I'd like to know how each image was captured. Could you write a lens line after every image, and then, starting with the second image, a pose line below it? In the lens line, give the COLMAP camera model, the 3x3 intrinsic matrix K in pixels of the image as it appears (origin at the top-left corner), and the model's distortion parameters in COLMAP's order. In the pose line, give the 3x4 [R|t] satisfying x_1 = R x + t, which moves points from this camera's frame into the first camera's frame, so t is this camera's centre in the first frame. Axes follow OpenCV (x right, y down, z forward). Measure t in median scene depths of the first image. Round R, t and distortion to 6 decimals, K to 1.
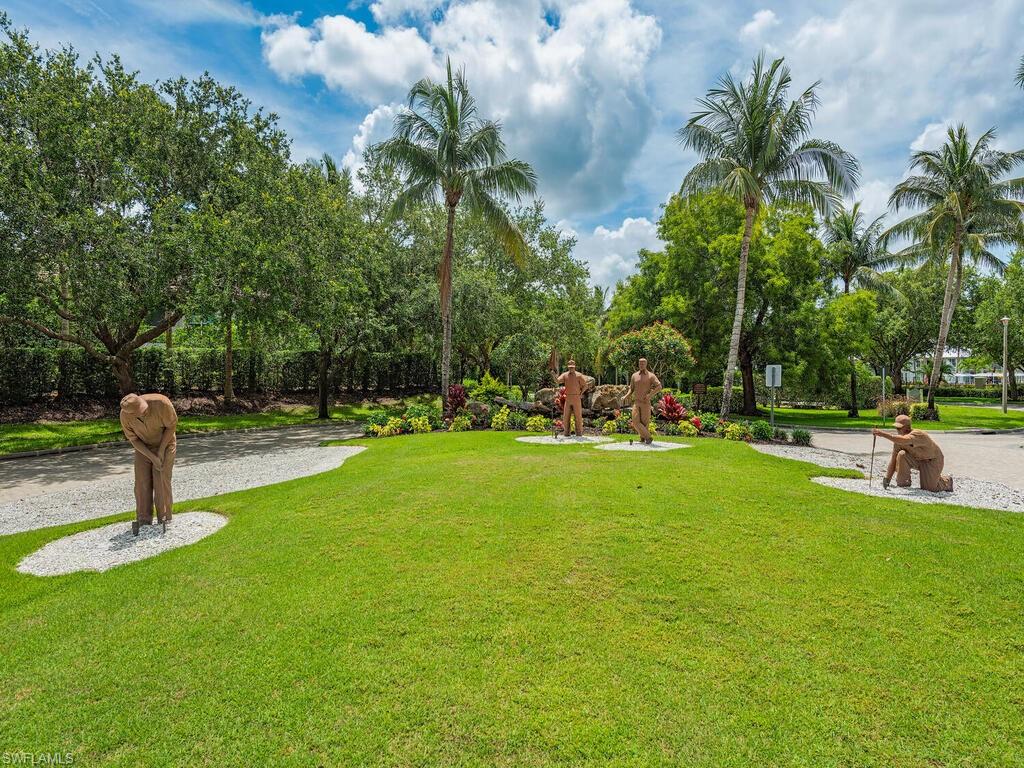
lens RADIAL K [[414.2, 0, 511.5], [0, 414.2, 381.3], [0, 0, 1]] dist [0.010345, -0.000070]
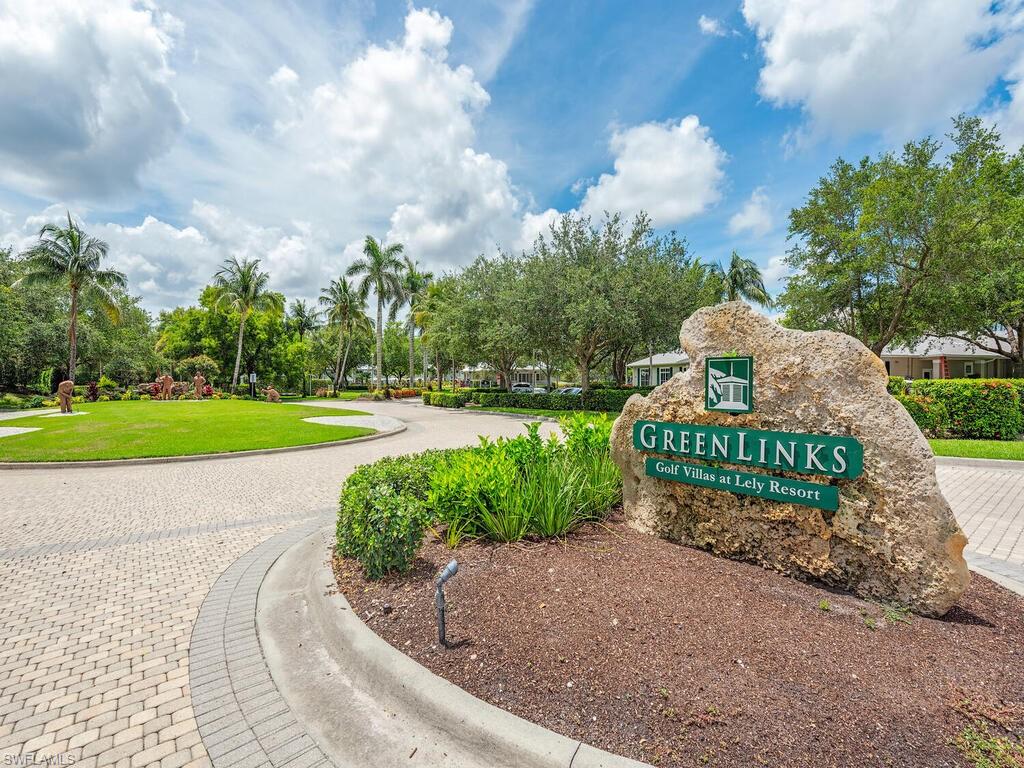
lens RADIAL K [[414.2, 0, 511.2], [0, 414.2, 382.4], [0, 0, 1]] dist [0.010345, -0.000070]
pose [[0.532444, -0.006759, 0.846438, -0.540721], [0.010923, 0.999940, 0.001113, 0.020862], [-0.846395, 0.008653, 0.532485, -1.317803]]
